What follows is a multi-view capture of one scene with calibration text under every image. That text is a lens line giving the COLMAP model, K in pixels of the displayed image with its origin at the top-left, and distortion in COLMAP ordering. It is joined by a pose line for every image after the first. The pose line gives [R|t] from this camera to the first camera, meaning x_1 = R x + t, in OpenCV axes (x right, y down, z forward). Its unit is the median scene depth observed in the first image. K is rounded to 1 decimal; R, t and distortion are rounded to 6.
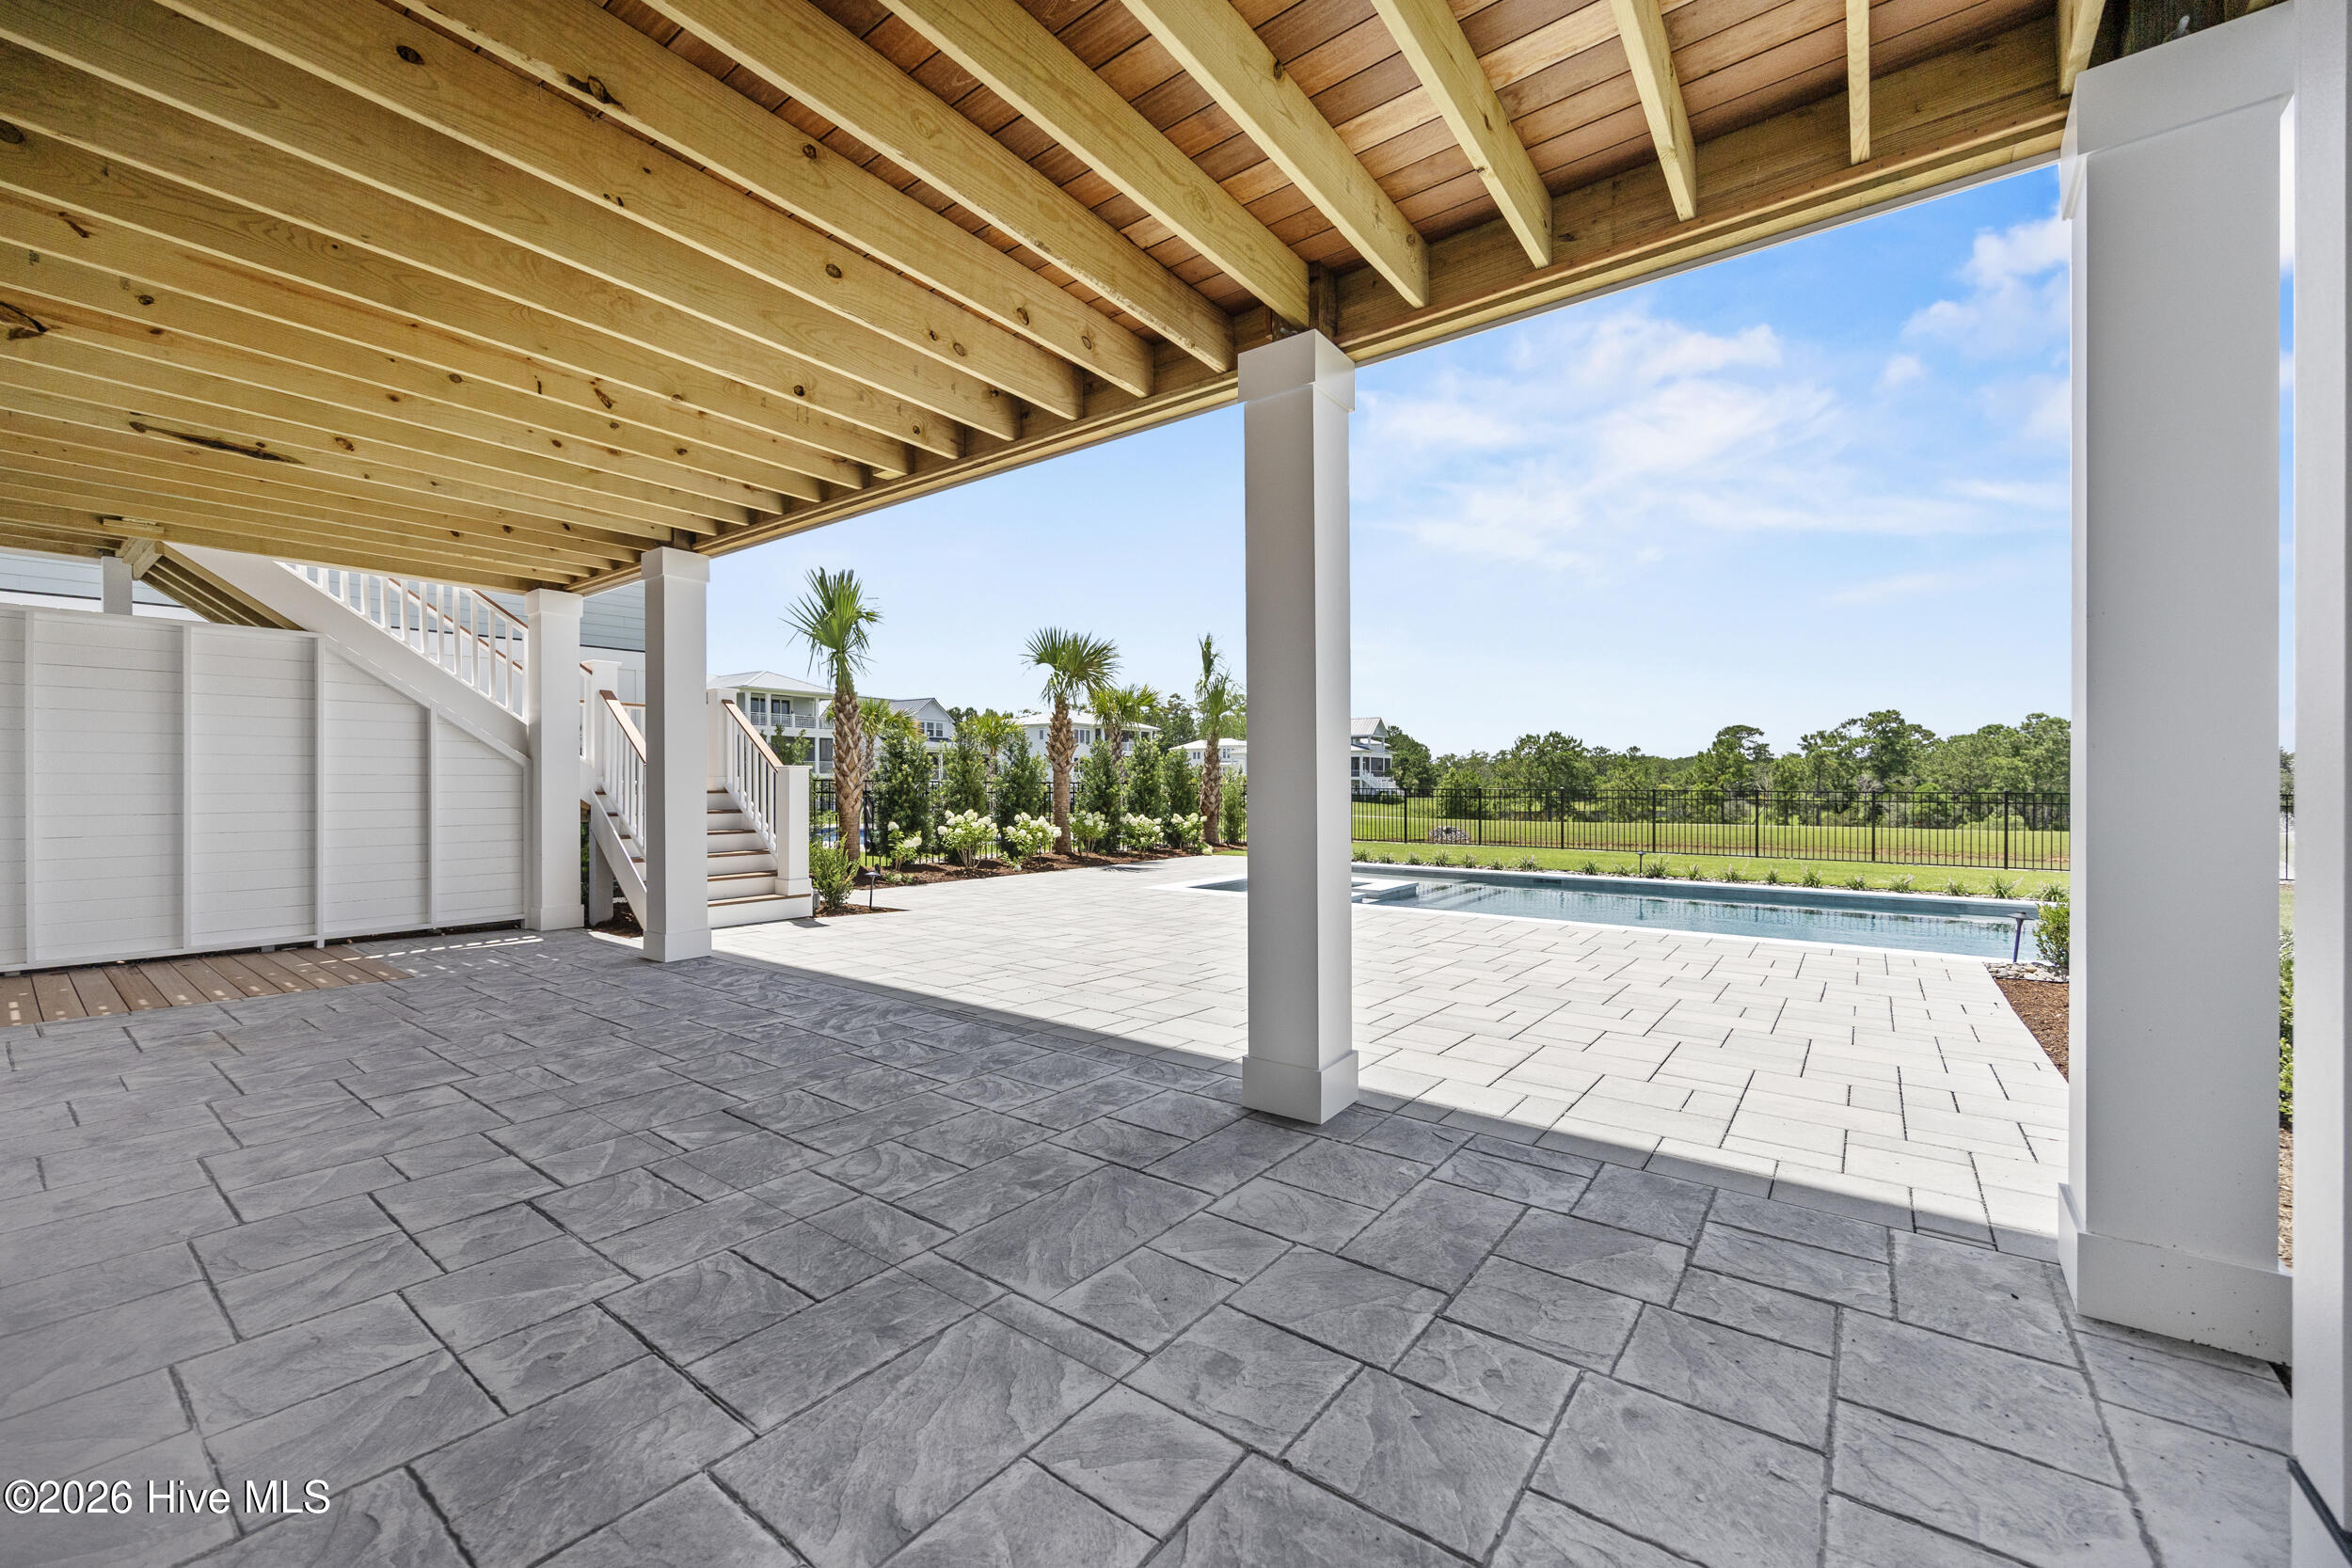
lens RADIAL K [[919.2, 0, 1176.0], [0, 919.2, 784.0], [0, 0, 1]] dist [-0.001085, -0.000088]
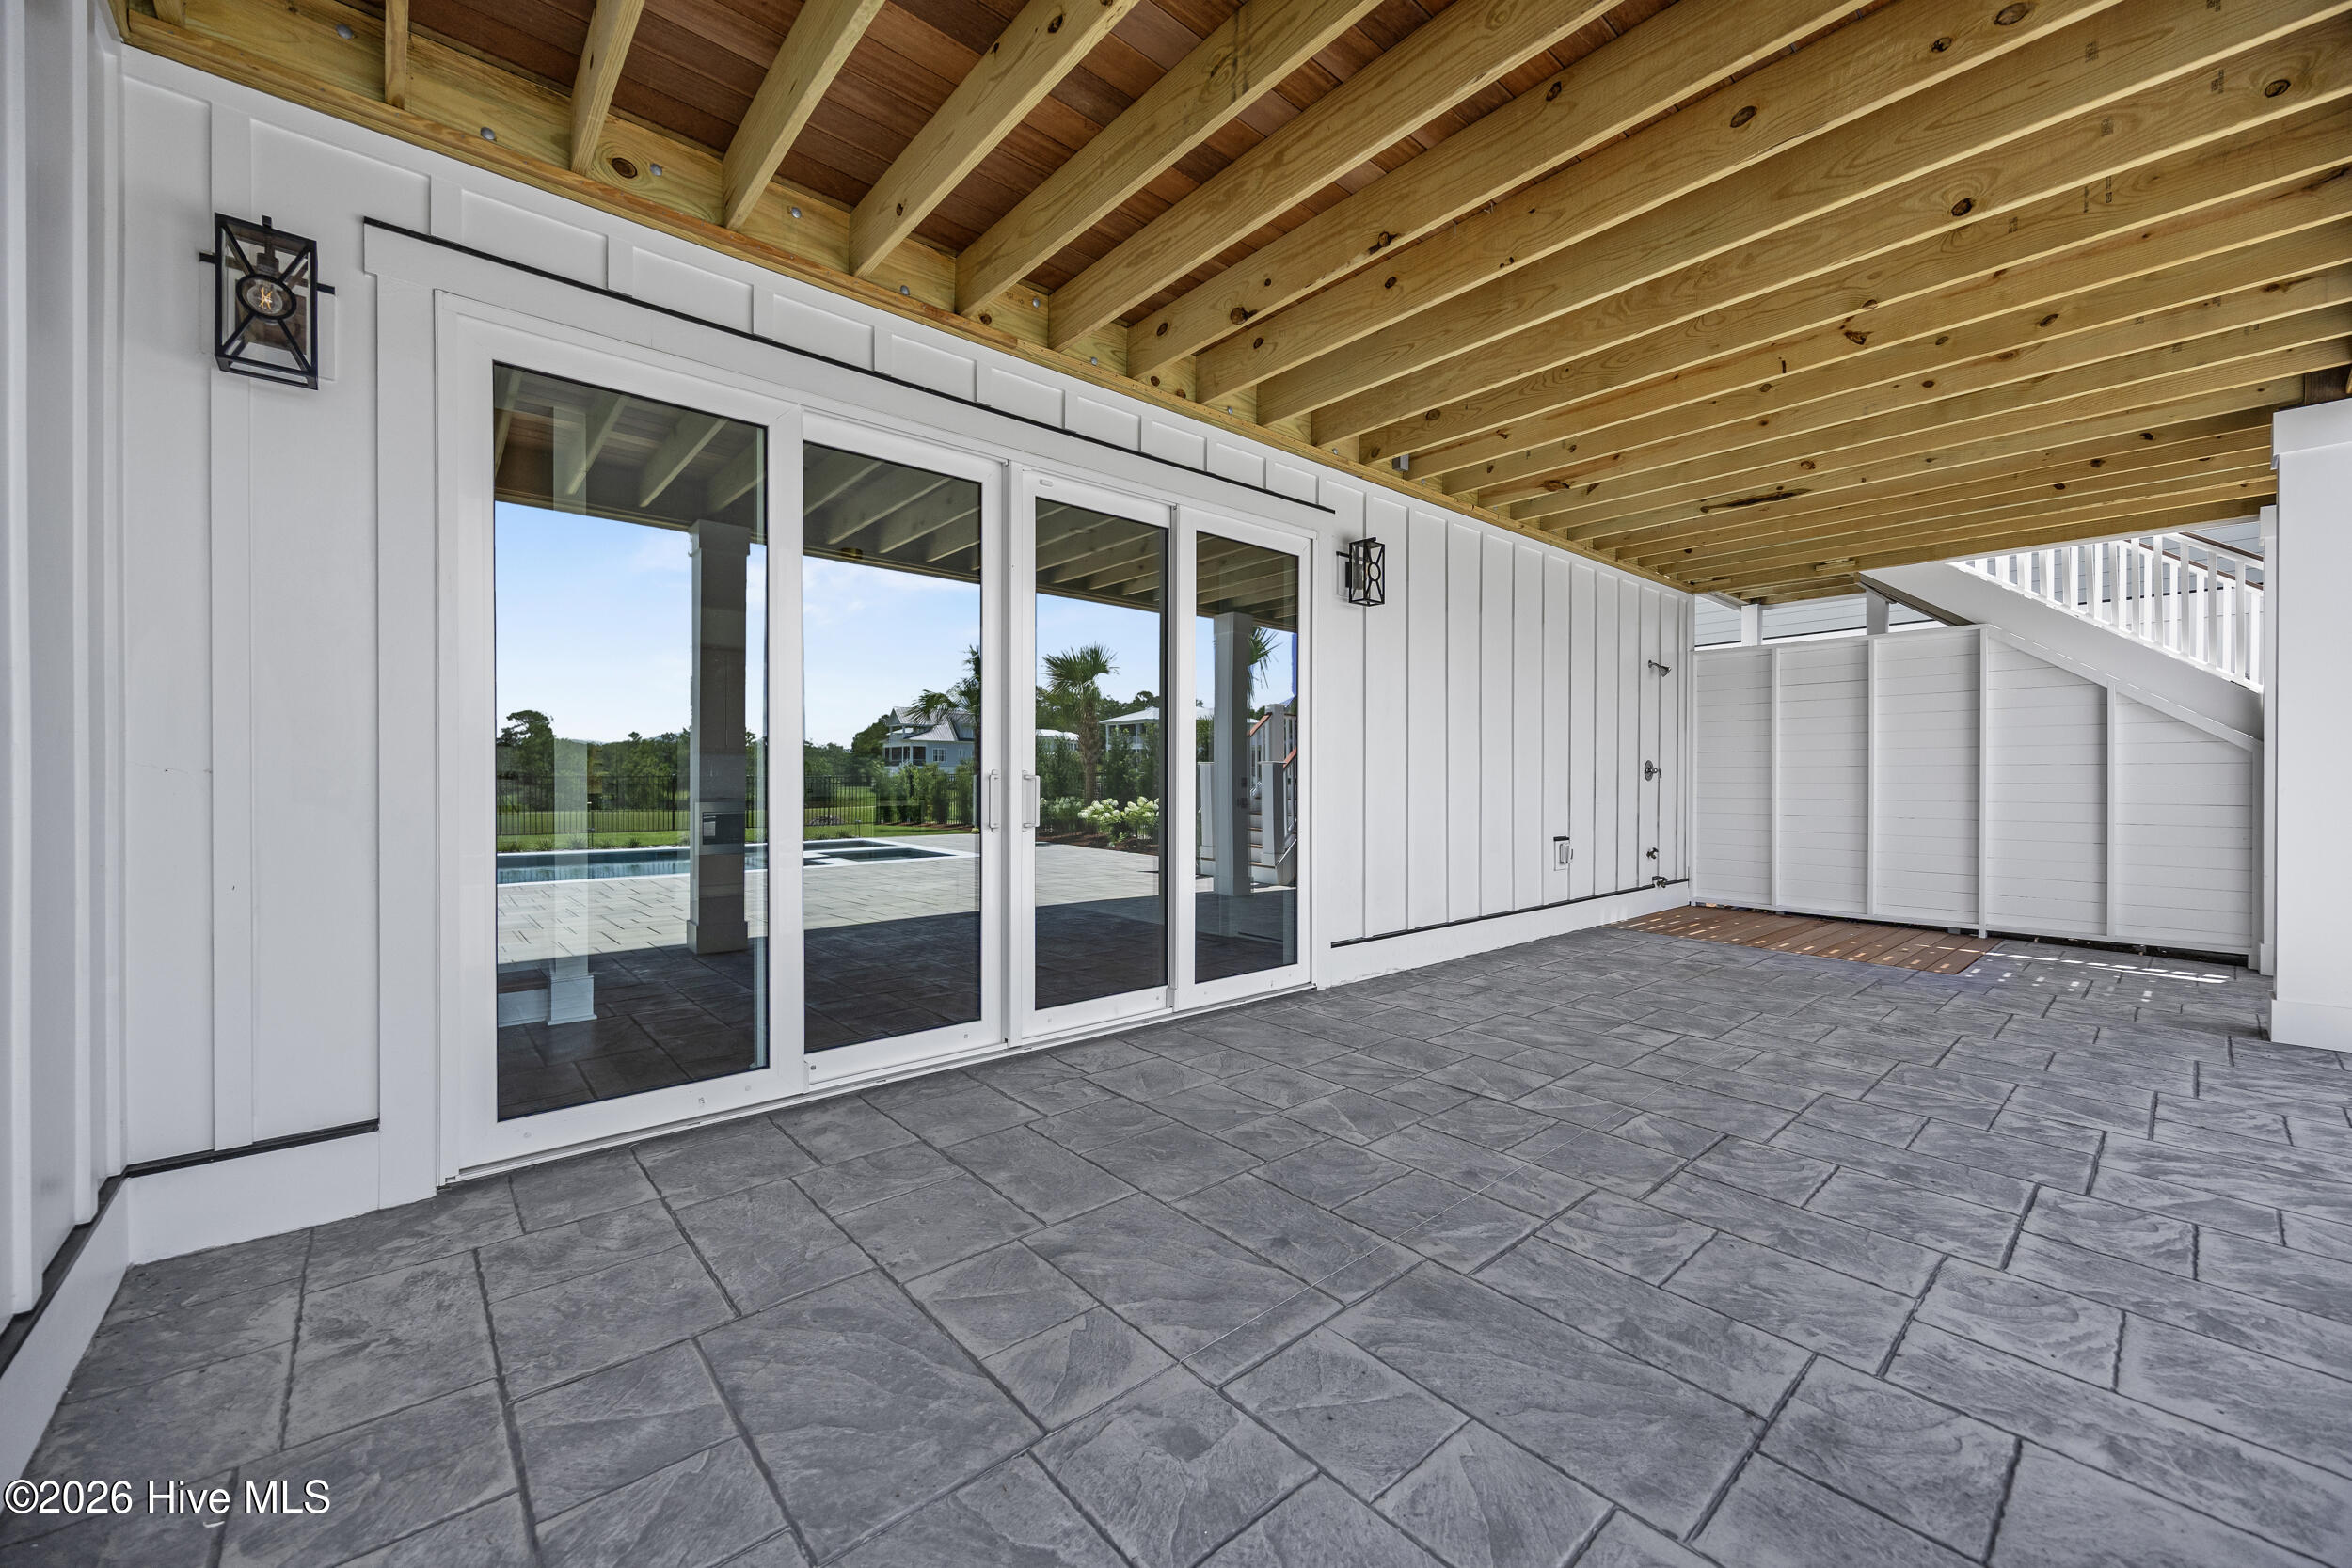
lens RADIAL K [[906.9, 0, 1127.2], [0, 906.9, 782.0], [0, 0, 1]] dist [0.000064, -0.000128]
pose [[-0.231221, 0.004024, -0.972893, 0.447260], [-0.002489, 0.999986, 0.004728, 0.010717], [0.972898, 0.003515, -0.231207, 0.582518]]
